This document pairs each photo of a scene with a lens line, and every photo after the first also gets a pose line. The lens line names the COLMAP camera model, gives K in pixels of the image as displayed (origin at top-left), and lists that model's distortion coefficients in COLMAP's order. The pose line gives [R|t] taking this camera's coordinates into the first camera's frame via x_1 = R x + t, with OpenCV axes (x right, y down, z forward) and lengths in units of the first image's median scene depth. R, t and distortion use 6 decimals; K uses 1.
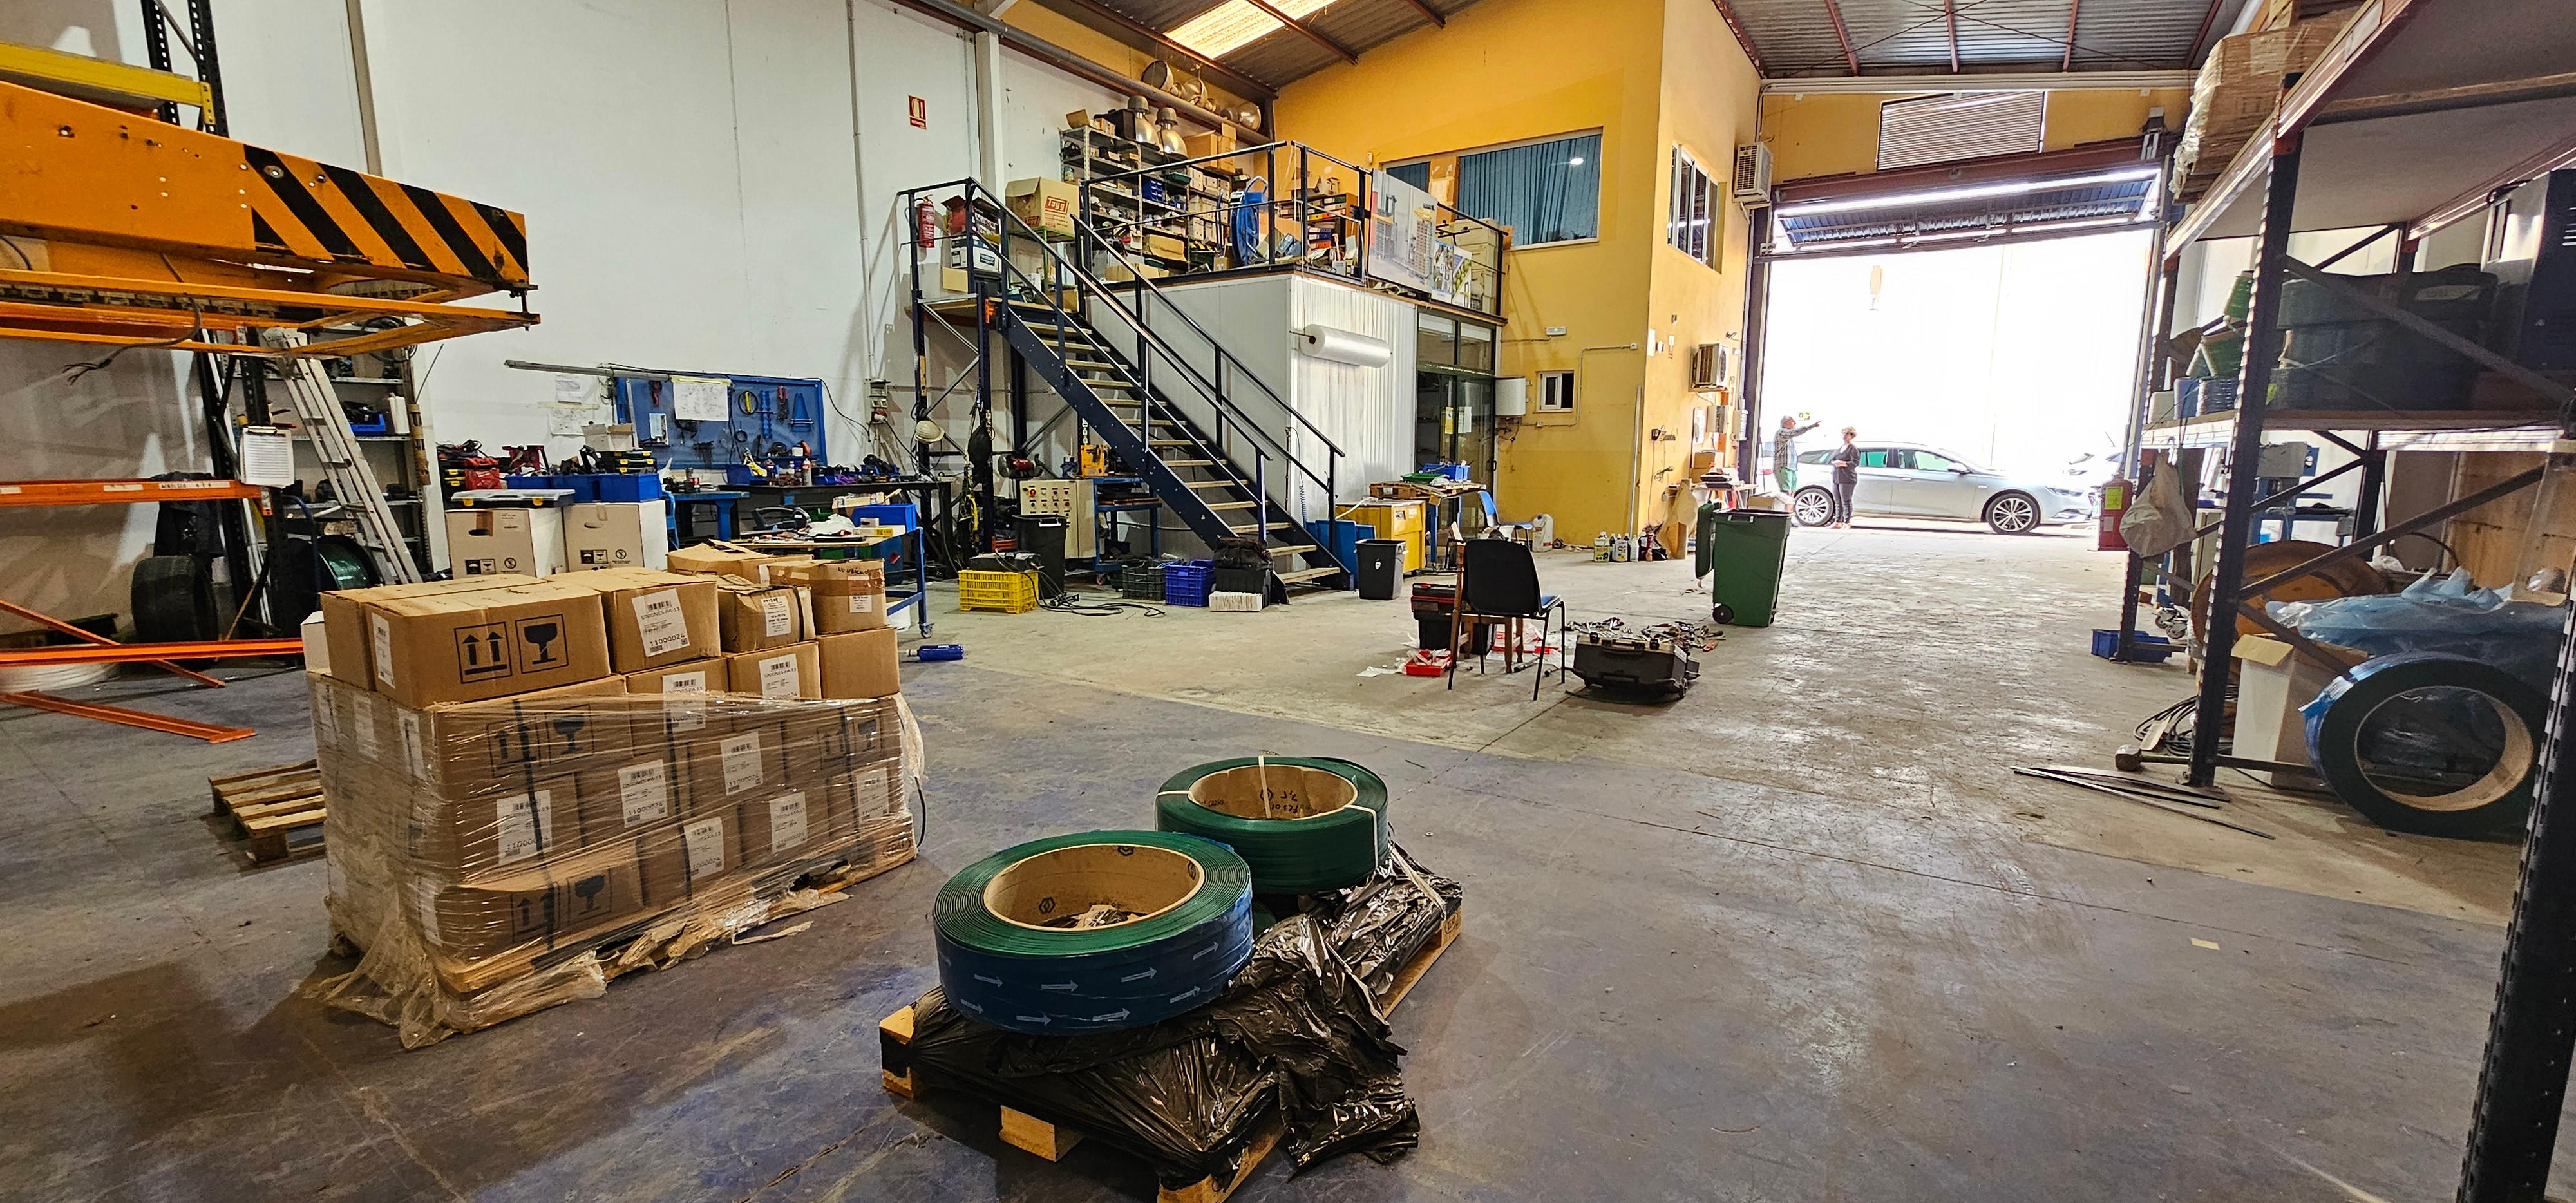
lens RADIAL K [[1045.6, 0, 1294.4], [0, 1045.6, 601.2], [0, 0, 1]] dist [0.000574, 0.000072]
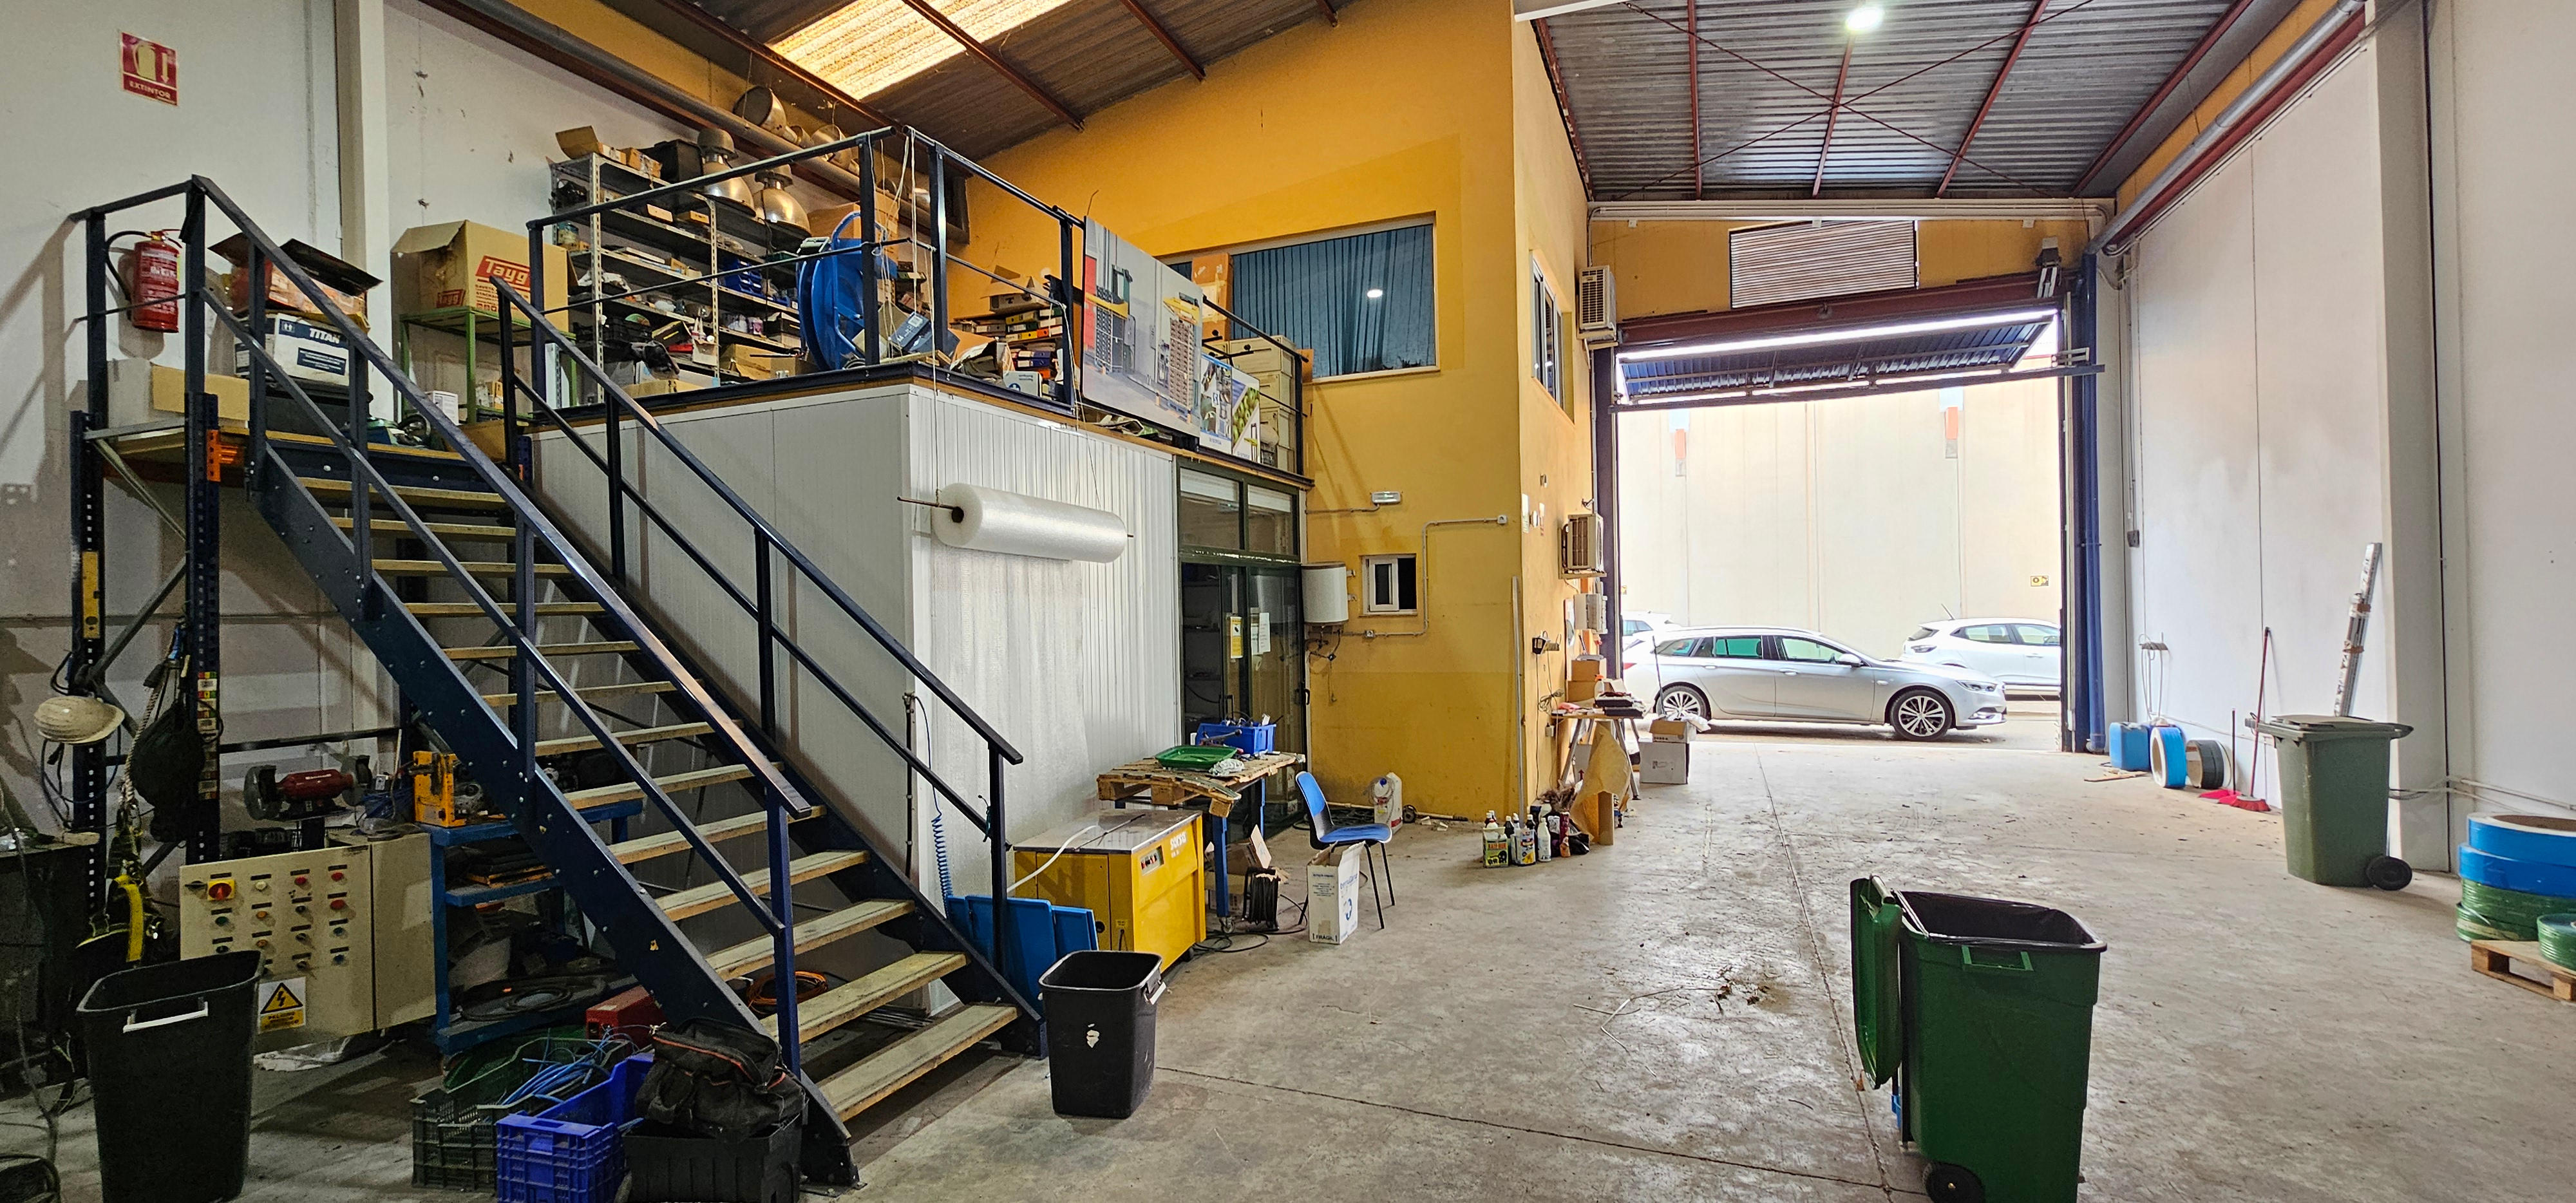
lens RADIAL K [[1045.6, 0, 1294.4], [0, 1045.6, 601.2], [0, 0, 1]] dist [0.000574, 0.000072]
pose [[0.977999, -0.021875, 0.207461, 0.051239], [0.053433, 0.987579, -0.147758, -0.096260], [-0.201652, 0.155592, 0.967020, 0.372384]]
